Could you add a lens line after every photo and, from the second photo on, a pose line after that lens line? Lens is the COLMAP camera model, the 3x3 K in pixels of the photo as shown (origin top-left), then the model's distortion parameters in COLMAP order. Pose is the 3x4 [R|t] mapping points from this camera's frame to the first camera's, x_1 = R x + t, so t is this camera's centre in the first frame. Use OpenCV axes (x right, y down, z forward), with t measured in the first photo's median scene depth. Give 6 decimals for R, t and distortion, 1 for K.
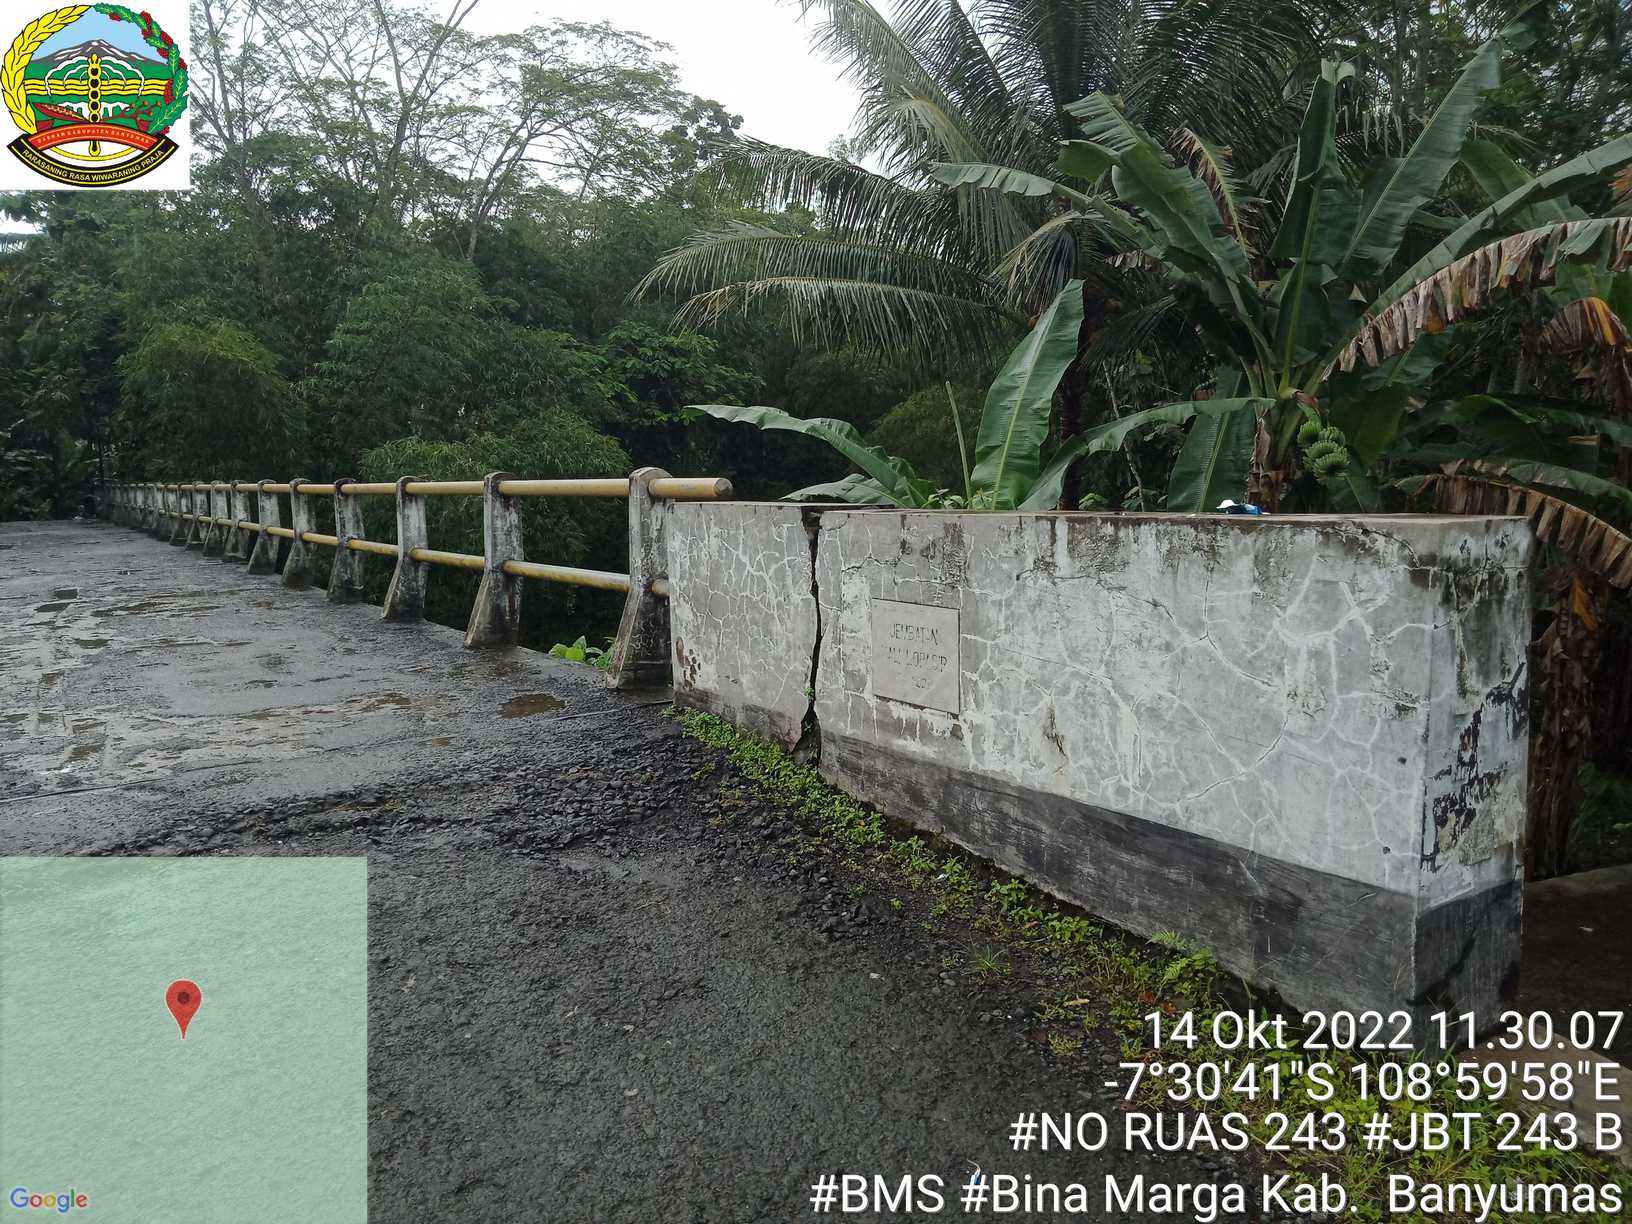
lens RADIAL K [[1205.1, 0, 809.4], [0, 1205.1, 612.7], [0, 0, 1]] dist [0.016438, -0.003273]
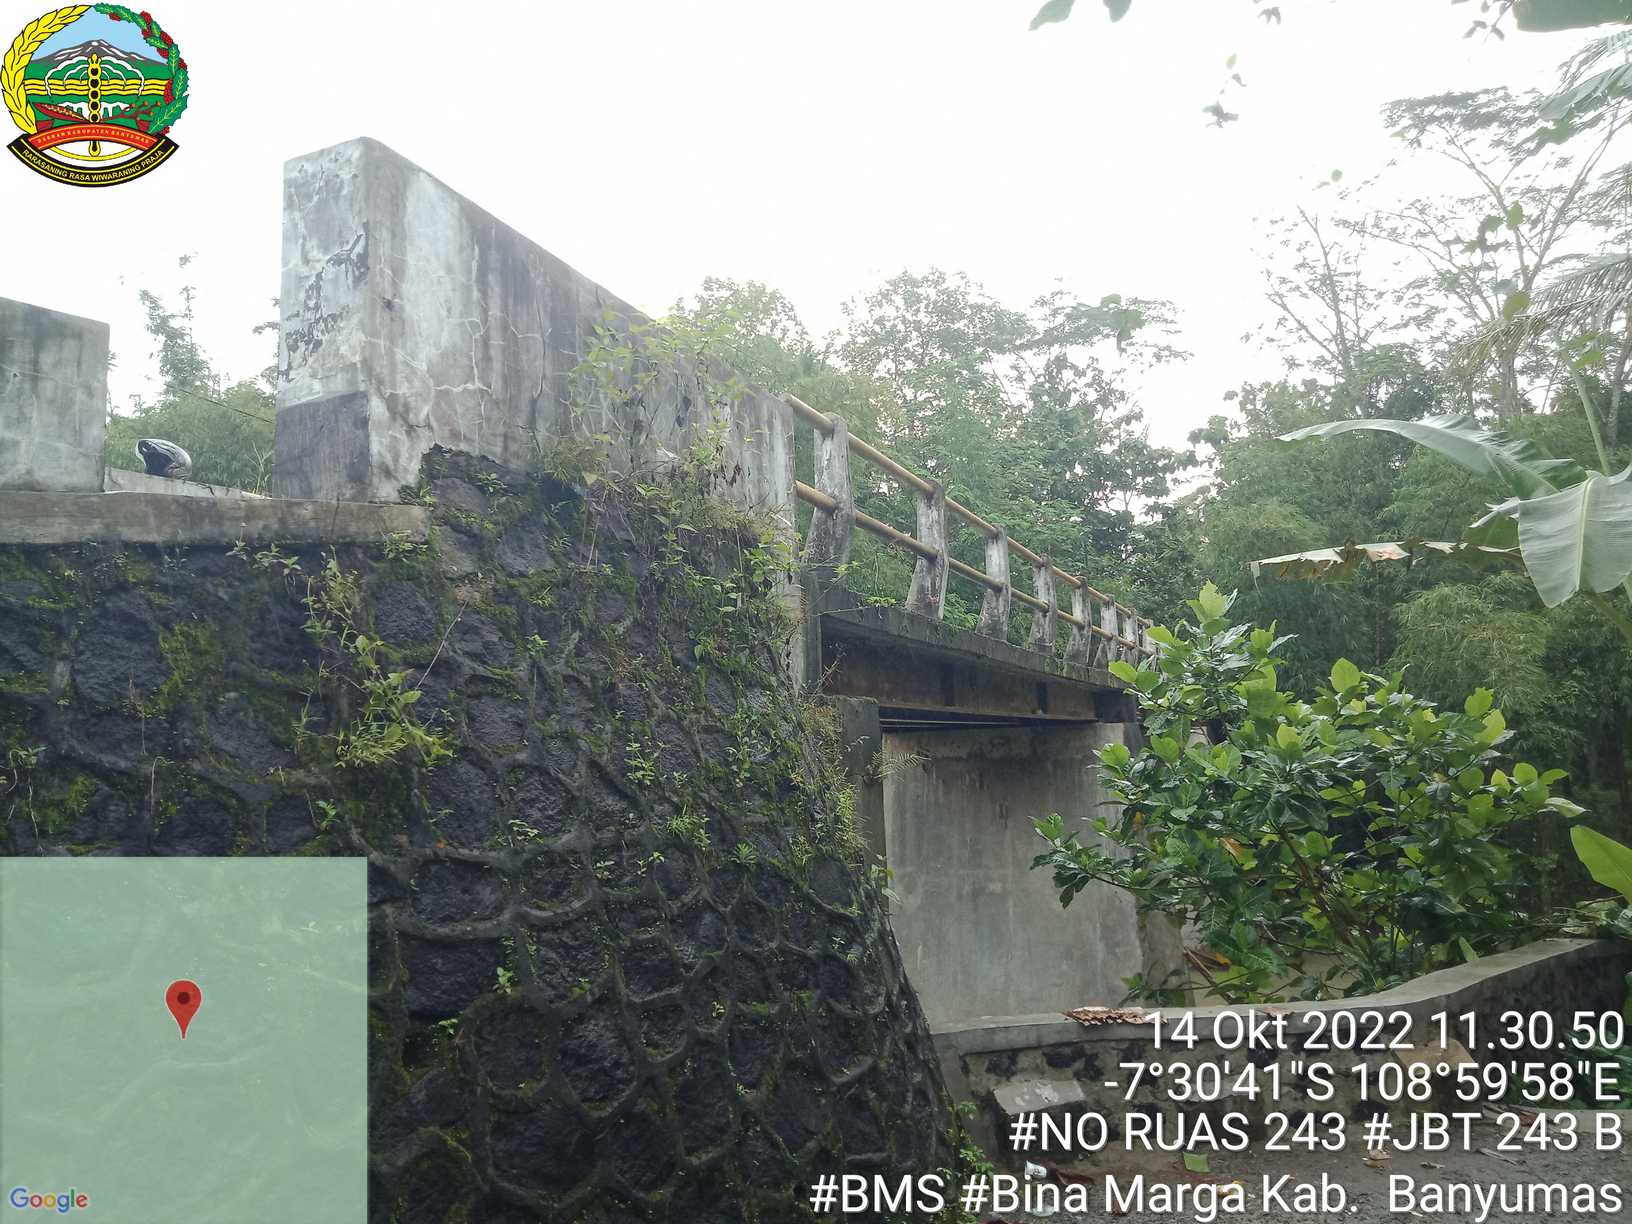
lens RADIAL K [[1217.6, 0, 816.0], [0, 1217.6, 612.0], [0, 0, 1]] dist [0.056680, -0.084517]
pose [[0.542911, -0.097266, -0.834138, 0.702228], [-0.079794, 0.982801, -0.166536, 0.231223], [0.835991, 0.156974, 0.525812, 0.266480]]
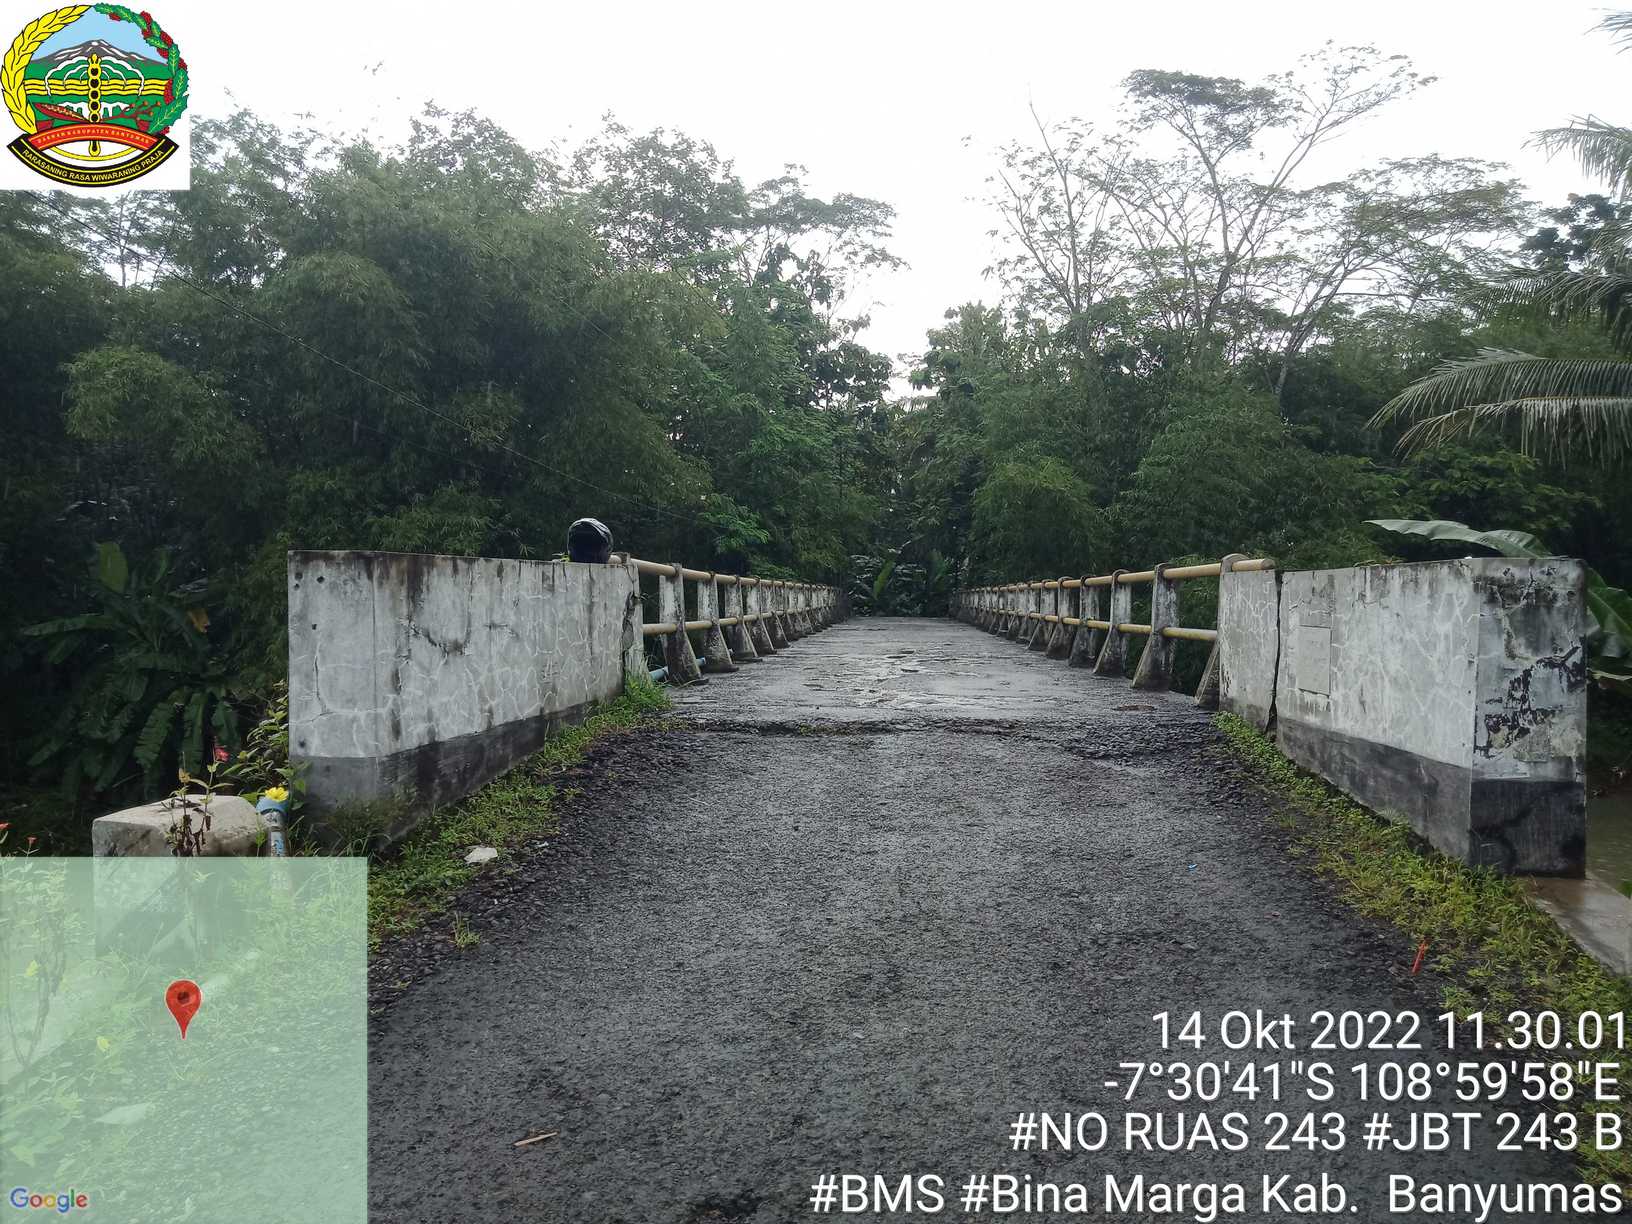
lens RADIAL K [[1217.6, 0, 816.0], [0, 1217.6, 612.0], [0, 0, 1]] dist [0.056680, -0.084517]
pose [[0.794771, 0.044192, -0.605298, 0.271716], [-0.107713, 0.991783, -0.069022, 0.077901], [0.597274, 0.120055, 0.793001, -0.338183]]
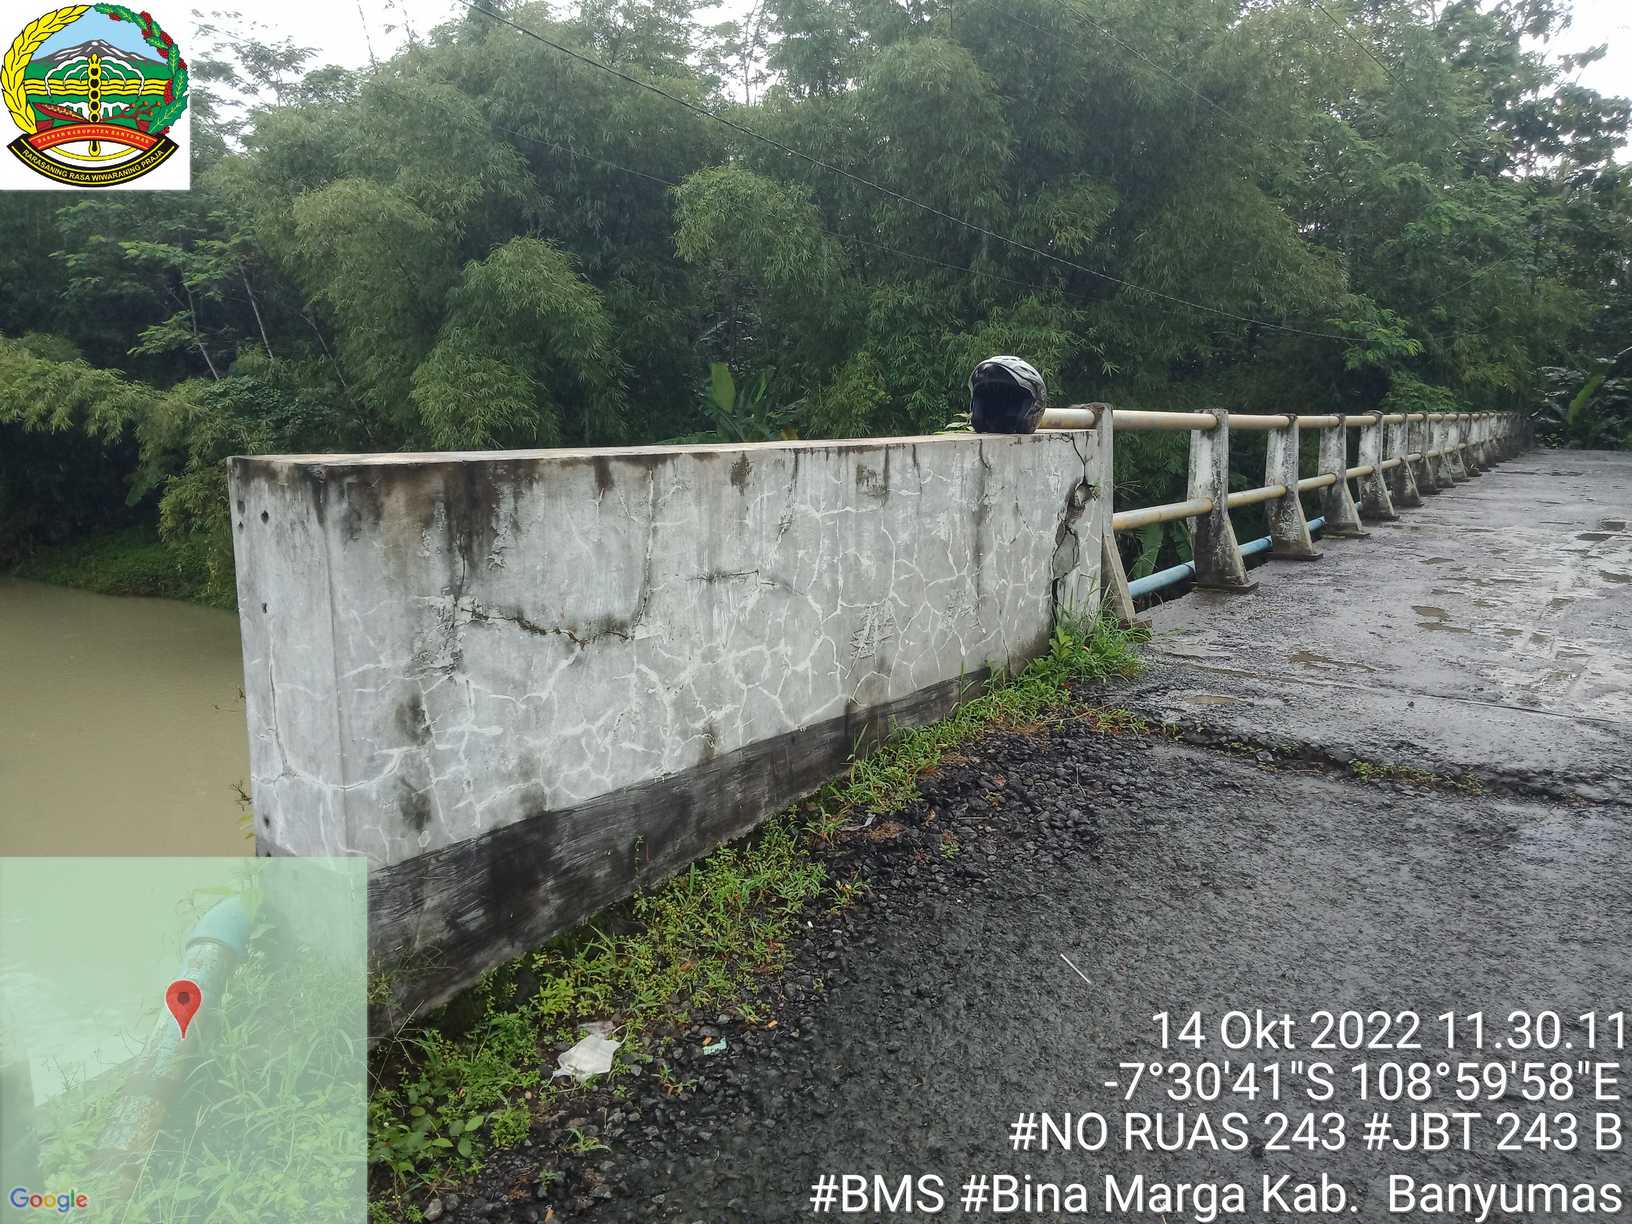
lens RADIAL K [[1205.1, 0, 809.4], [0, 1205.1, 612.7], [0, 0, 1]] dist [0.016438, -0.003273]
pose [[0.401028, 0.197411, -0.894542, 0.027174], [-0.145944, 0.977800, 0.150357, 0.001064], [0.904365, 0.070255, 0.420937, 0.008140]]
